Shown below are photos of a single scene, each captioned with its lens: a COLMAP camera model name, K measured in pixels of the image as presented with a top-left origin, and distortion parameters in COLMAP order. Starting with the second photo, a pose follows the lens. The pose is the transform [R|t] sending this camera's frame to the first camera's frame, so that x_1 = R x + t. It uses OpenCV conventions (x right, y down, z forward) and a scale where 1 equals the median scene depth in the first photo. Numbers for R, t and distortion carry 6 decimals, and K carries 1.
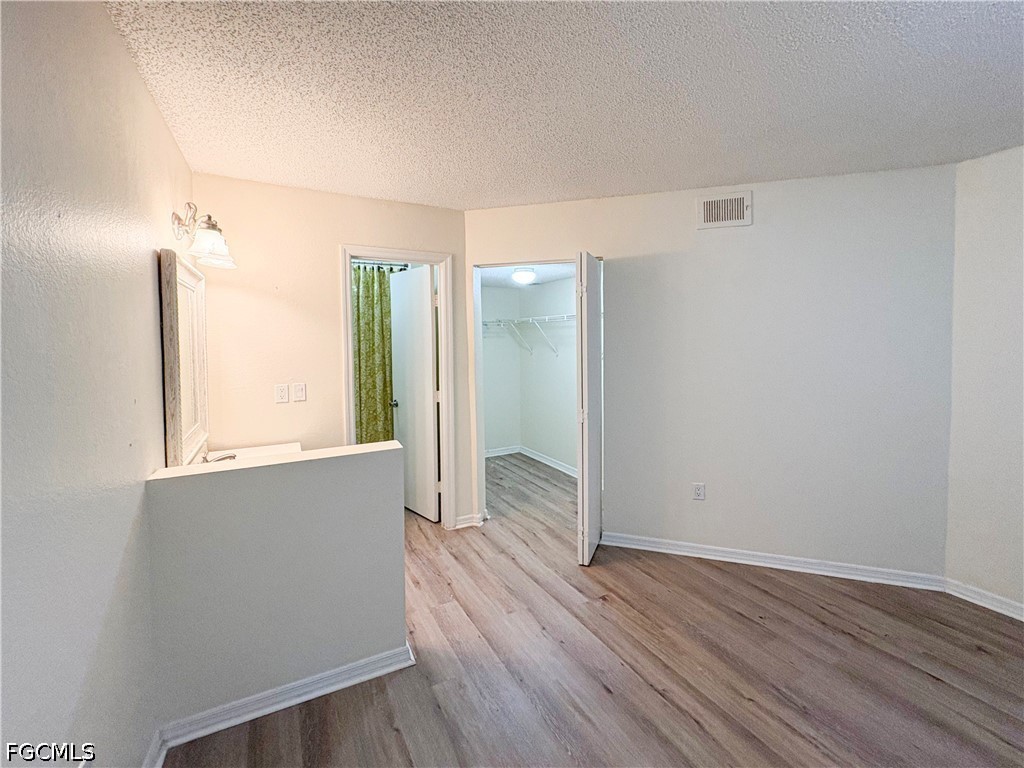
lens RADIAL K [[413.5, 0, 510.4], [0, 413.5, 379.7], [0, 0, 1]] dist [0.000826, 0.000269]
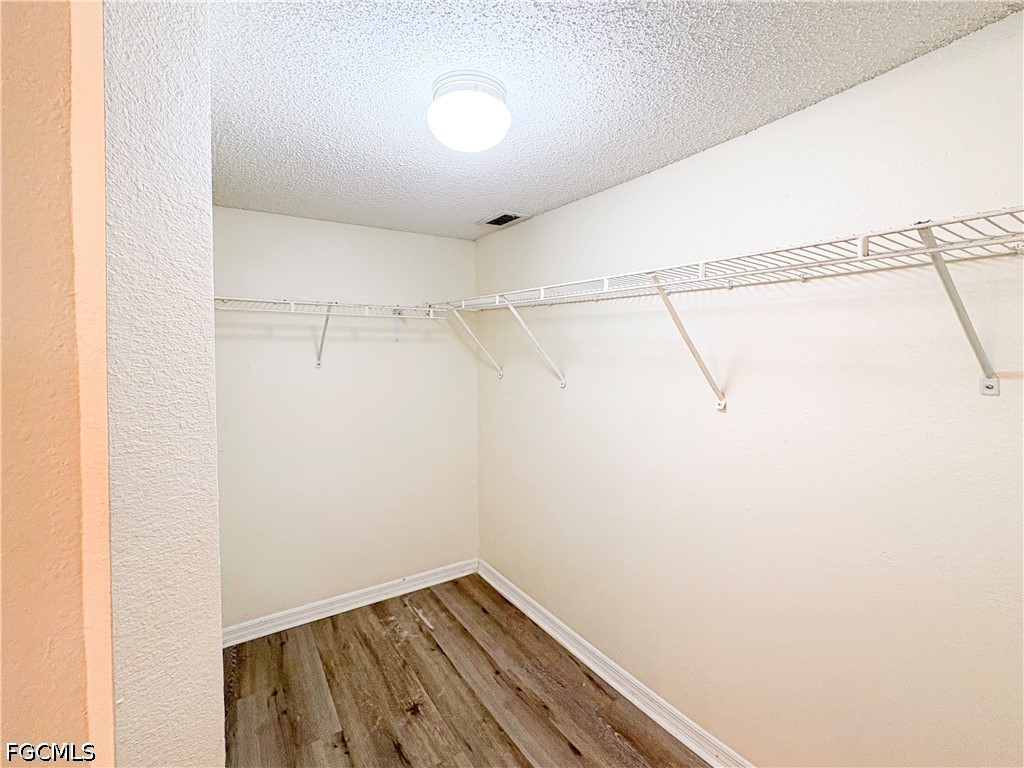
lens RADIAL K [[413.5, 0, 512.5], [0, 413.5, 386.4], [0, 0, 1]] dist [0.000826, 0.000269]
pose [[0.990911, -0.005928, 0.134390, 0.002663], [-0.000255, 0.998944, 0.045940, -0.070774], [-0.134521, -0.045557, 0.989863, 0.533780]]
